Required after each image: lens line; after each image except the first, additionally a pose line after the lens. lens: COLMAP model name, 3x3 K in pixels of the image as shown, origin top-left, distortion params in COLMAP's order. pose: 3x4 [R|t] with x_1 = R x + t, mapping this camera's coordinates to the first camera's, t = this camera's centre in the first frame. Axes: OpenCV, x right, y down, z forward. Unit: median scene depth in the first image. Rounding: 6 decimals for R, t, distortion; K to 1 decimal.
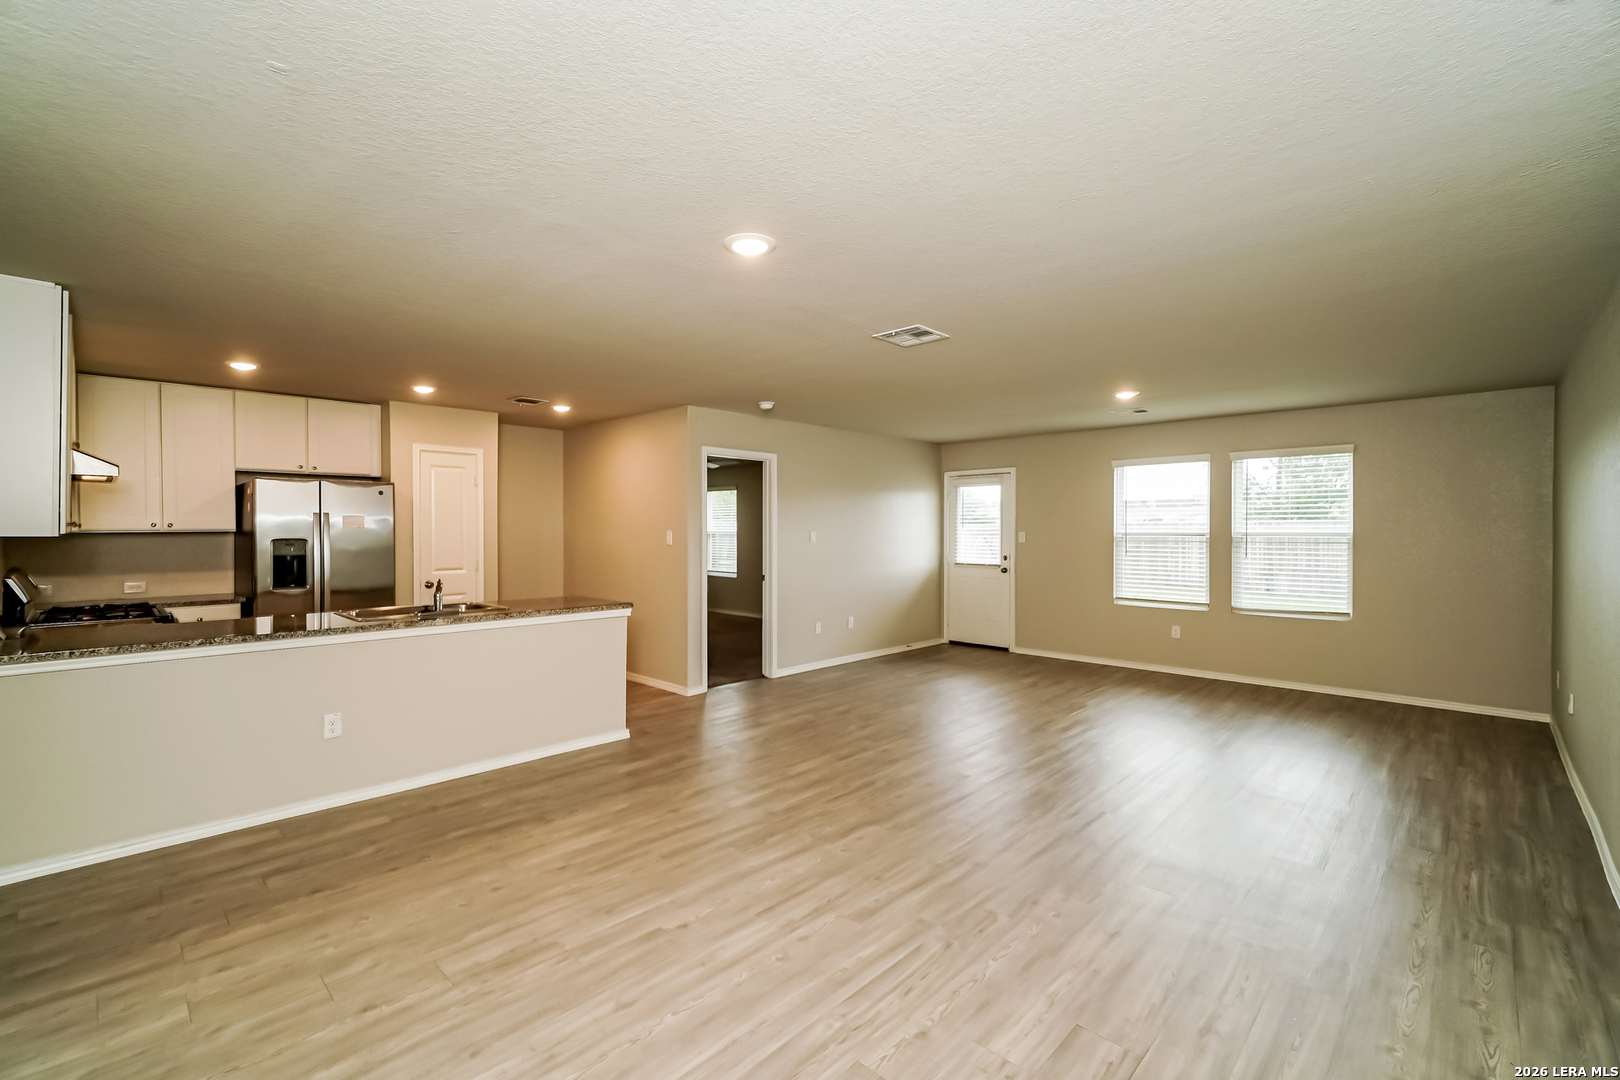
lens RADIAL K [[700.2, 0, 785.4], [0, 700.2, 541.3], [0, 0, 1]] dist [-0.003558, 0.000079]
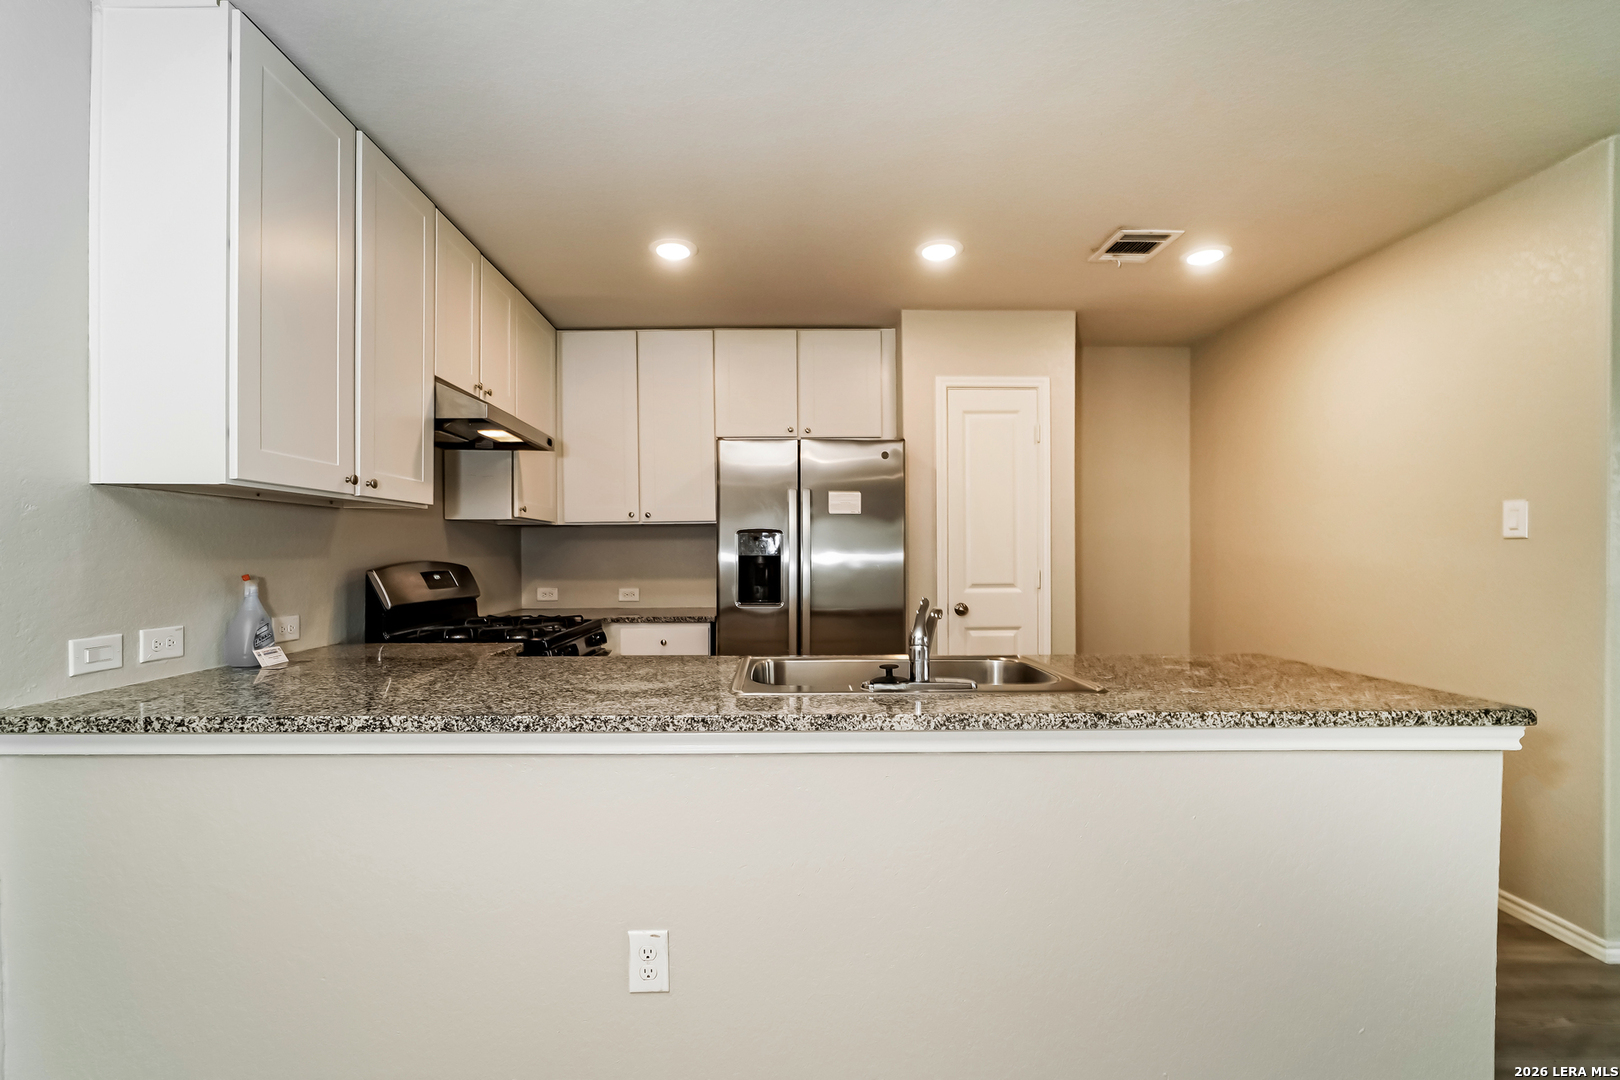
lens RADIAL K [[700.2, 0, 785.4], [0, 700.2, 541.3], [0, 0, 1]] dist [-0.003558, 0.000079]
pose [[0.706143, -0.016339, -0.707881, -0.222593], [-0.010467, 0.999384, -0.033508, 0.028928], [0.707992, 0.031071, 0.705537, 0.548546]]
